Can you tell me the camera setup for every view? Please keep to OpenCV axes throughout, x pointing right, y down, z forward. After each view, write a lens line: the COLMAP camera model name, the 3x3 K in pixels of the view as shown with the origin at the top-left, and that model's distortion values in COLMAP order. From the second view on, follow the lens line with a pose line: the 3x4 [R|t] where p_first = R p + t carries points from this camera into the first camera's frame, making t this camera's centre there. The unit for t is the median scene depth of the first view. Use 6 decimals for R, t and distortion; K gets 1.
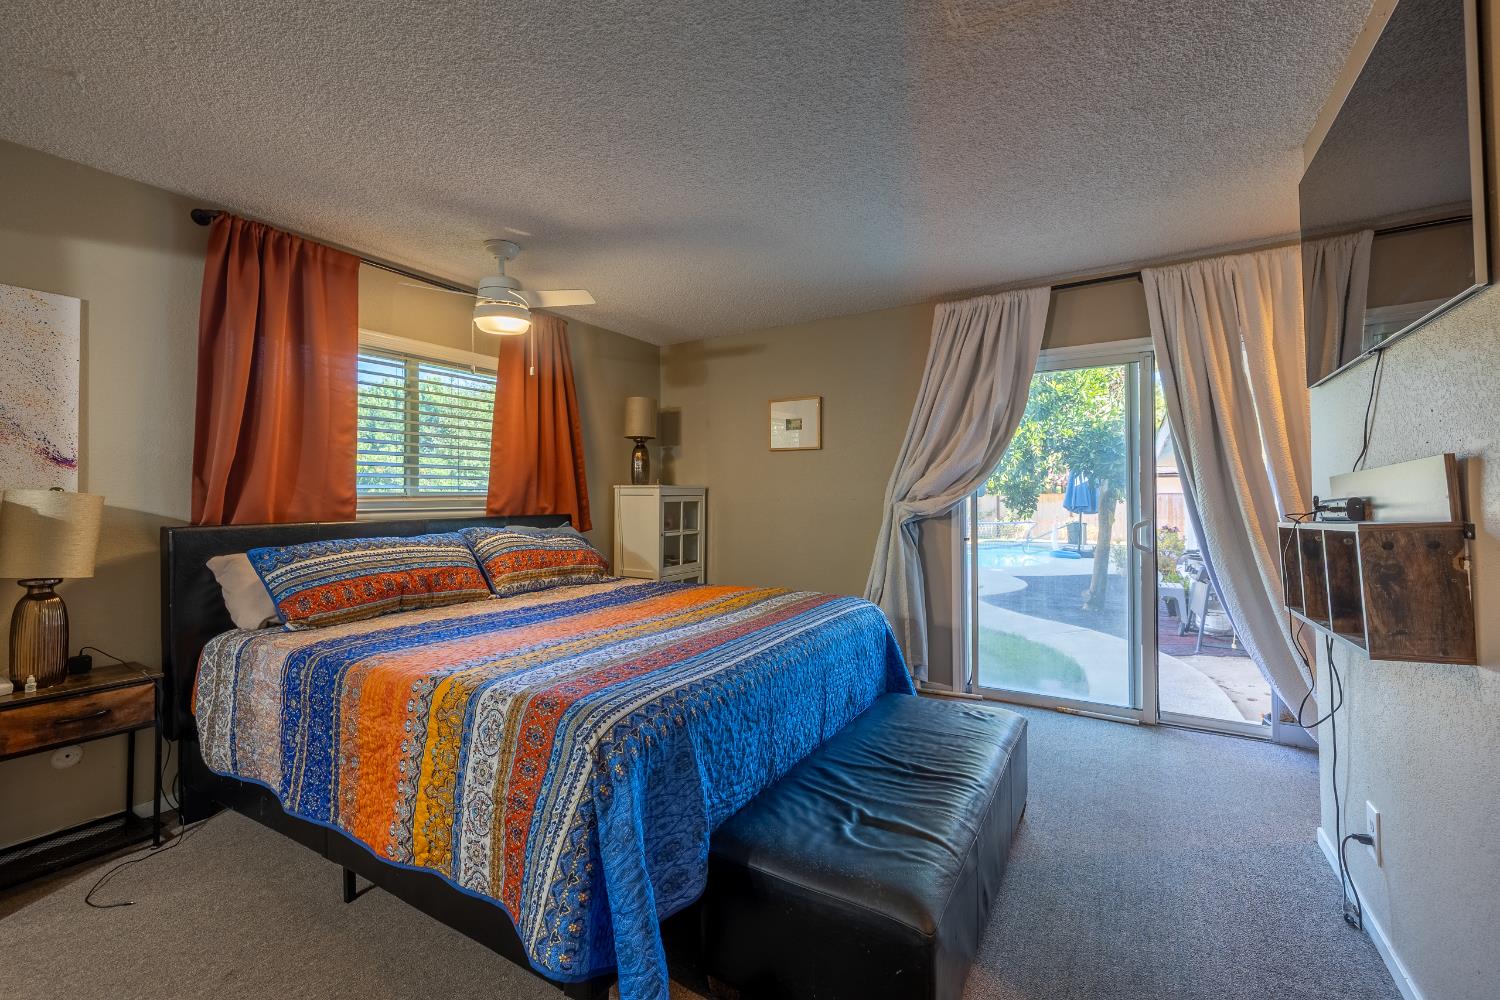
lens RADIAL K [[637.9, 0, 748.8], [0, 637.9, 489.5], [0, 0, 1]] dist [-0.001544, -0.000280]
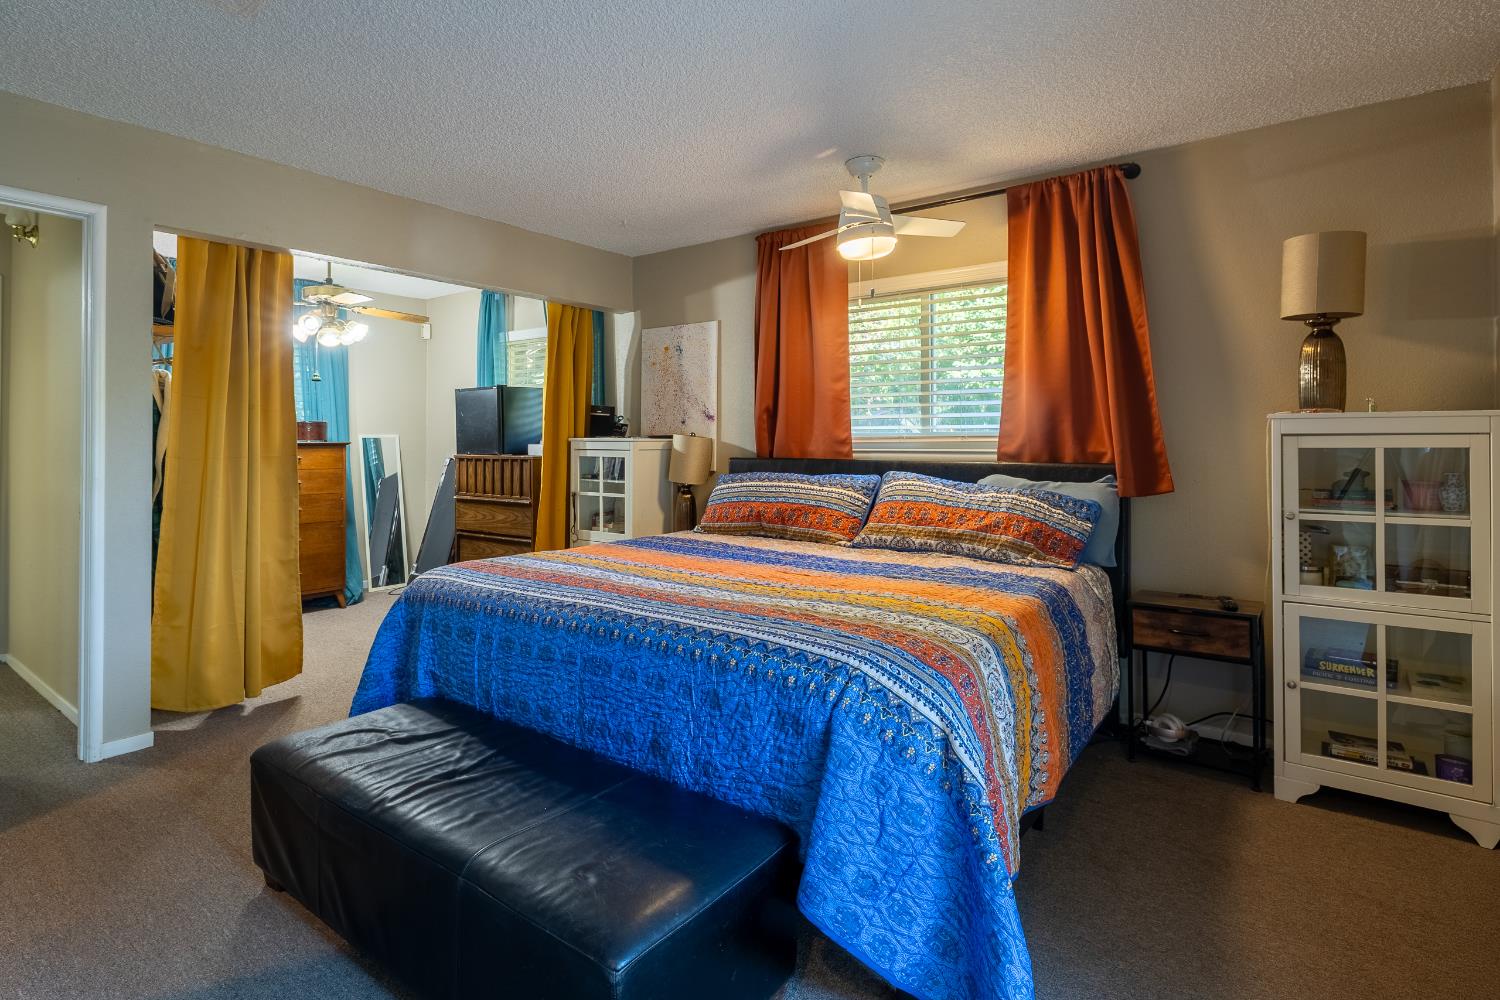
lens RADIAL K [[685.3, 0, 722.0], [0, 685.3, 445.8], [0, 0, 1]] dist [-0.004815, -0.000311]
pose [[-0.073284, -0.002550, -0.997308, 0.572572], [0.004005, 0.999988, -0.002851, 0.027432], [0.997303, -0.004203, -0.073273, 0.858824]]
